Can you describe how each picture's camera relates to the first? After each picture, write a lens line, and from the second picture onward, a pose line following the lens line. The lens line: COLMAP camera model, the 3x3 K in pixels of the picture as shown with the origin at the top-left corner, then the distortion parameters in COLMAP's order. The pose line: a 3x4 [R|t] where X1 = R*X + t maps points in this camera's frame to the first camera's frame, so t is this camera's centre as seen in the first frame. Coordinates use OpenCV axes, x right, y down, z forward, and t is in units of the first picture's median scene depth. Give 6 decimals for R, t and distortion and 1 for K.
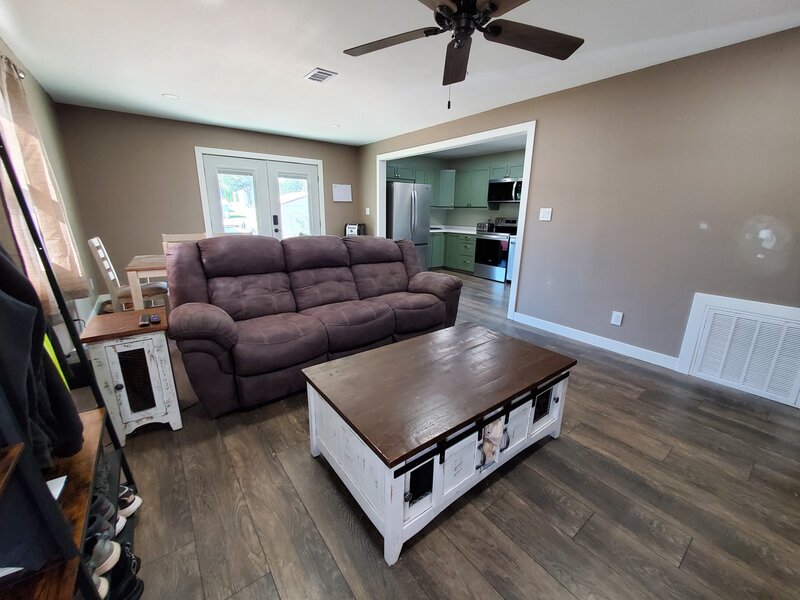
lens RADIAL K [[325.3, 0, 400.0], [0, 325.3, 300.0], [0, 0, 1]] dist [-0.000770, -0.000319]
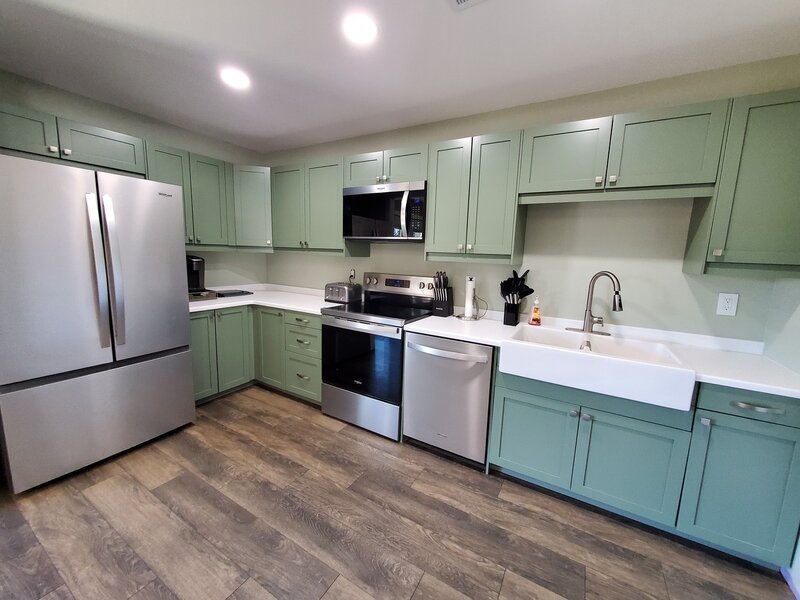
lens RADIAL K [[325.3, 0, 400.0], [0, 325.3, 300.0], [0, 0, 1]] dist [-0.000770, -0.000319]
pose [[0.924518, -0.041131, 0.378912, 0.168172], [0.083336, 0.991919, -0.095661, -0.169310], [-0.371916, 0.120017, 0.920475, 0.570904]]
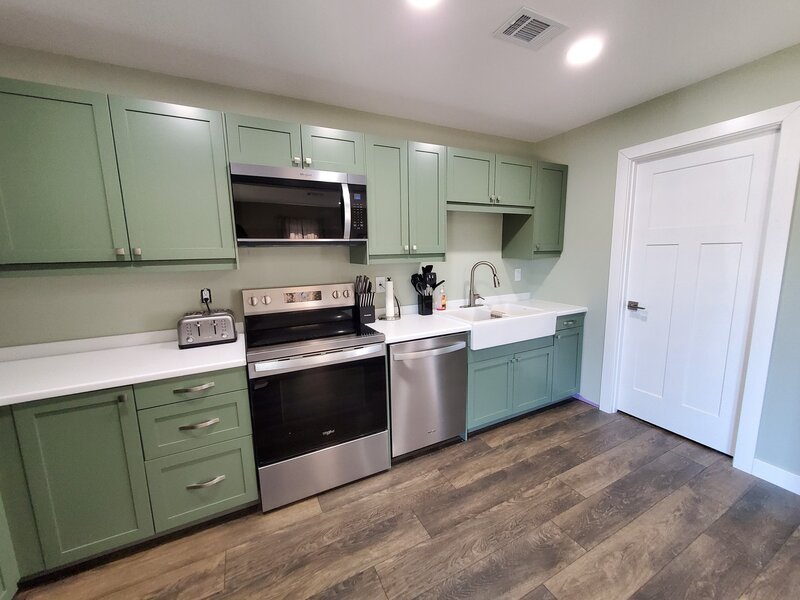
lens RADIAL K [[325.3, 0, 400.0], [0, 325.3, 300.0], [0, 0, 1]] dist [-0.000770, -0.000319]
pose [[0.164246, -0.165891, 0.972370, 0.016037], [0.284239, 0.951905, 0.114388, -0.239480], [-0.944580, 0.257598, 0.203499, 0.800234]]
